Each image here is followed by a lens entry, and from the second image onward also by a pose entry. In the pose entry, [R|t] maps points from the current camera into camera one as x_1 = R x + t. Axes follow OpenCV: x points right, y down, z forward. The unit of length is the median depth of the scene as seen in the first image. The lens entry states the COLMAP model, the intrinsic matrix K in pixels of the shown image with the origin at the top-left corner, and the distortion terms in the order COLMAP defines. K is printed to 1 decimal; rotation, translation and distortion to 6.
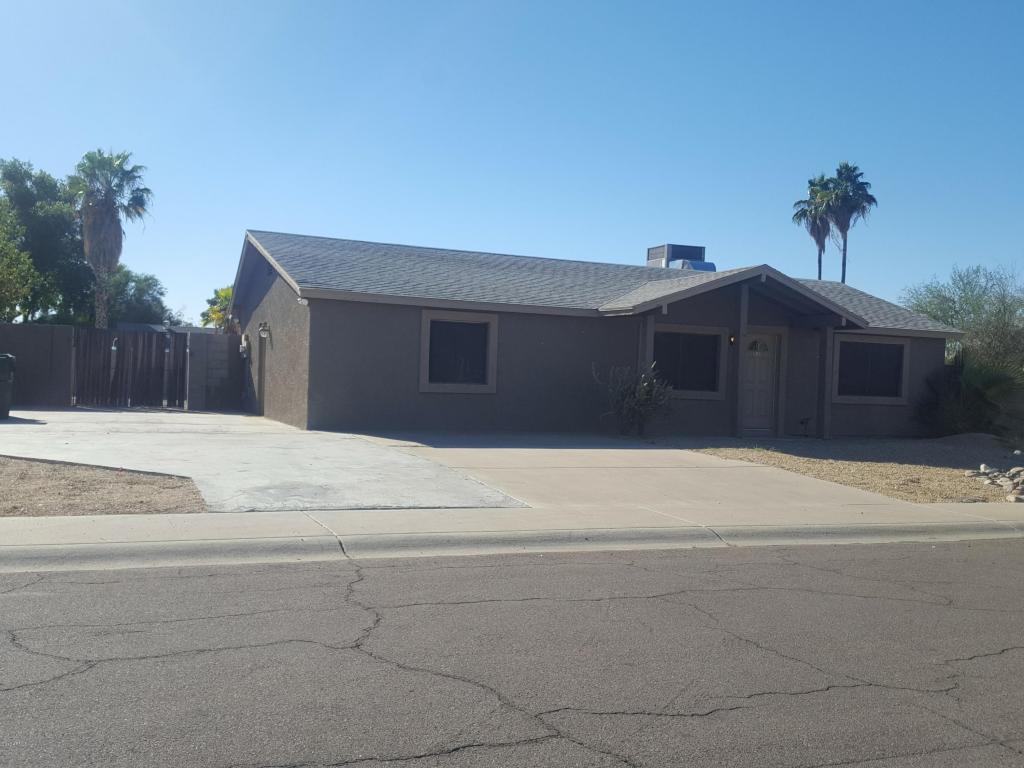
lens RADIAL K [[1035.0, 0, 512.0], [0, 1035.0, 384.0], [0, 0, 1]] dist [0.005807, -0.008340]
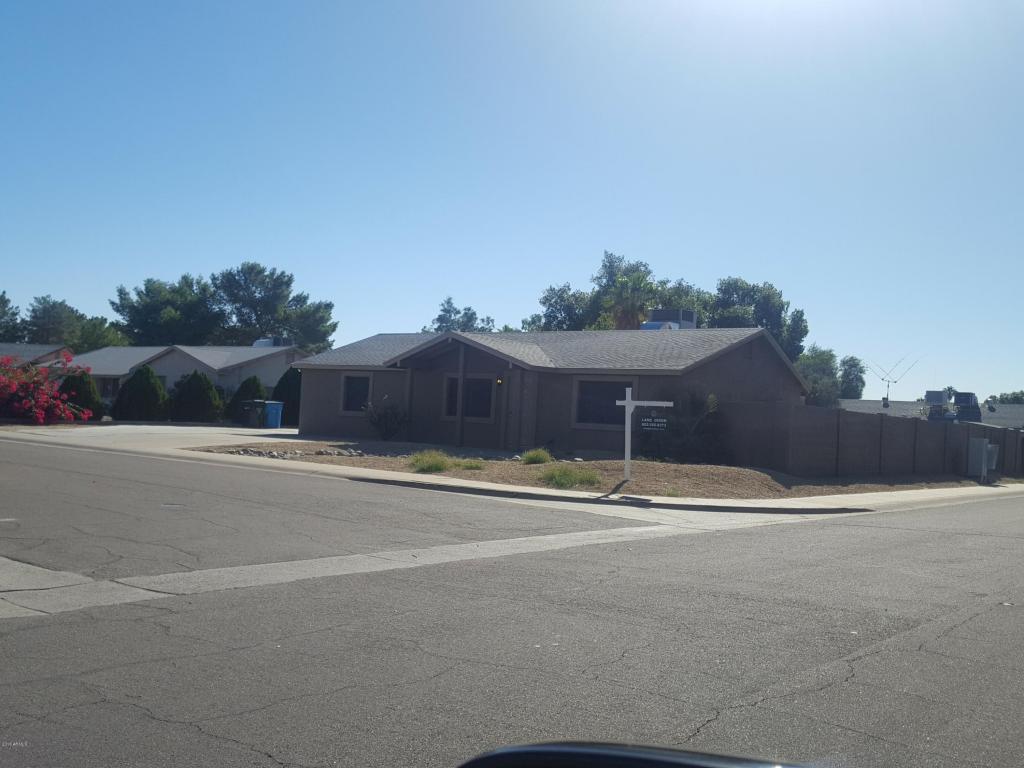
lens RADIAL K [[1035.0, 0, 512.0], [0, 1035.0, 384.0], [0, 0, 1]] dist [0.005807, -0.008340]
pose [[0.489858, -0.036071, -0.871056, 1.601454], [-0.041058, 0.997080, -0.064380, 0.055999], [0.870835, 0.067301, 0.486947, 0.344861]]
